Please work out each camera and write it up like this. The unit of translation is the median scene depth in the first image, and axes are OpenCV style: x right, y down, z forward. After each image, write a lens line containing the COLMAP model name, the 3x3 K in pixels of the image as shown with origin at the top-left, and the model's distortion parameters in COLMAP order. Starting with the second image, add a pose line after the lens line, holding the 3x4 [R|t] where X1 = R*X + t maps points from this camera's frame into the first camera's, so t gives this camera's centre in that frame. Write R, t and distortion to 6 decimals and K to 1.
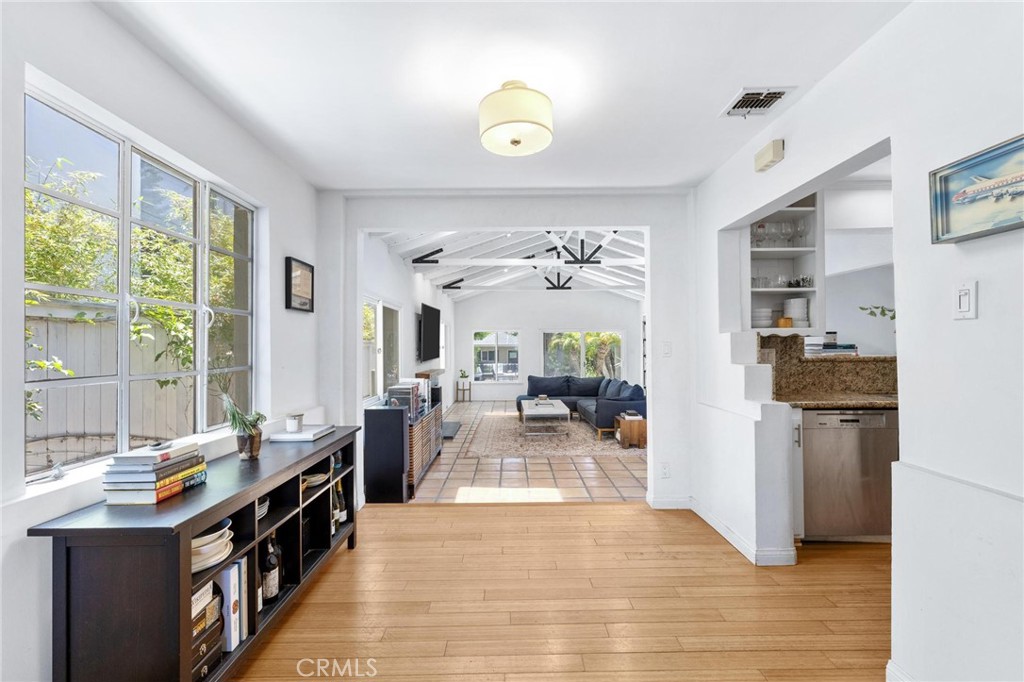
lens RADIAL K [[455.3, 0, 512.0], [0, 455.3, 341.0], [0, 0, 1]] dist [-0.001029, -0.000088]
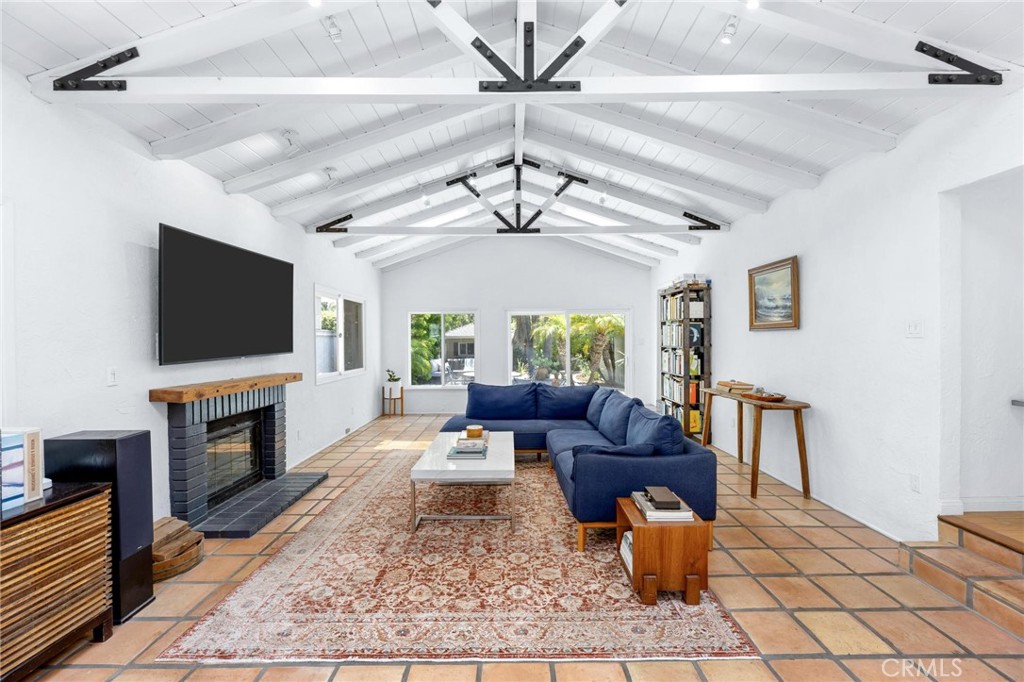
lens RADIAL K [[439.4, 0, 512.0], [0, 439.4, 341.0], [0, 0, 1]] dist [-0.001275, -0.000183]
pose [[0.999981, -0.000429, -0.006101, 0.098008], [0.000516, 0.999899, 0.014236, 0.014703], [0.006094, -0.014239, 0.999880, 0.446137]]
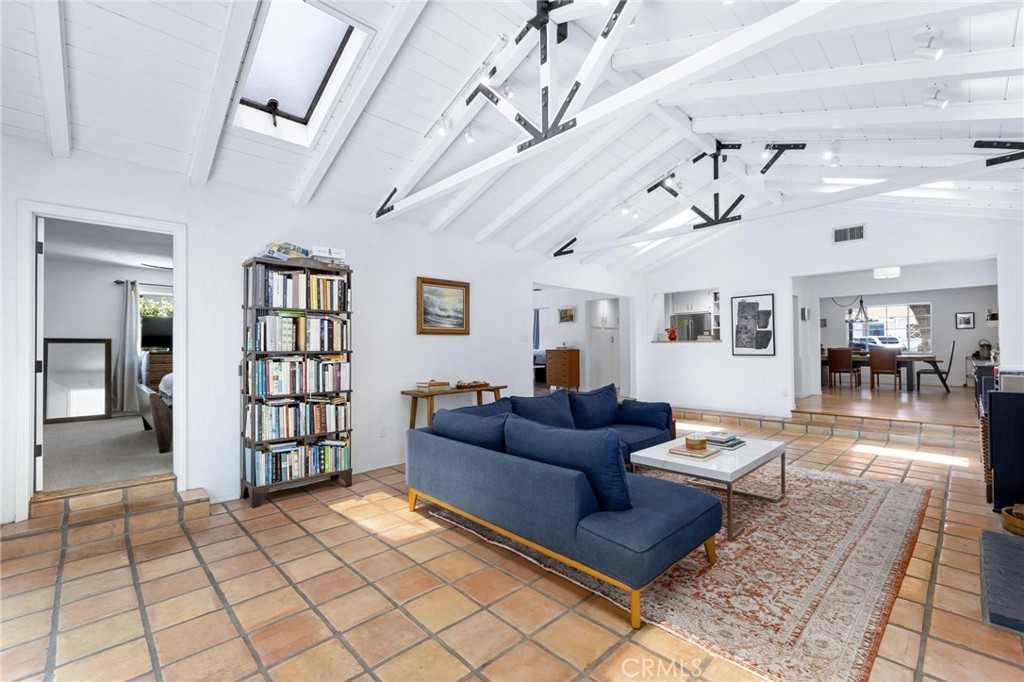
lens RADIAL K [[425.2, 0, 512.0], [0, 425.2, 341.0], [0, 0, 1]] dist [0.000815, 0.000262]
pose [[0.702510, -0.016062, -0.711492, 0.290640], [0.029053, 0.999559, 0.006121, 0.016014], [0.711080, -0.024971, 0.702667, 0.464214]]
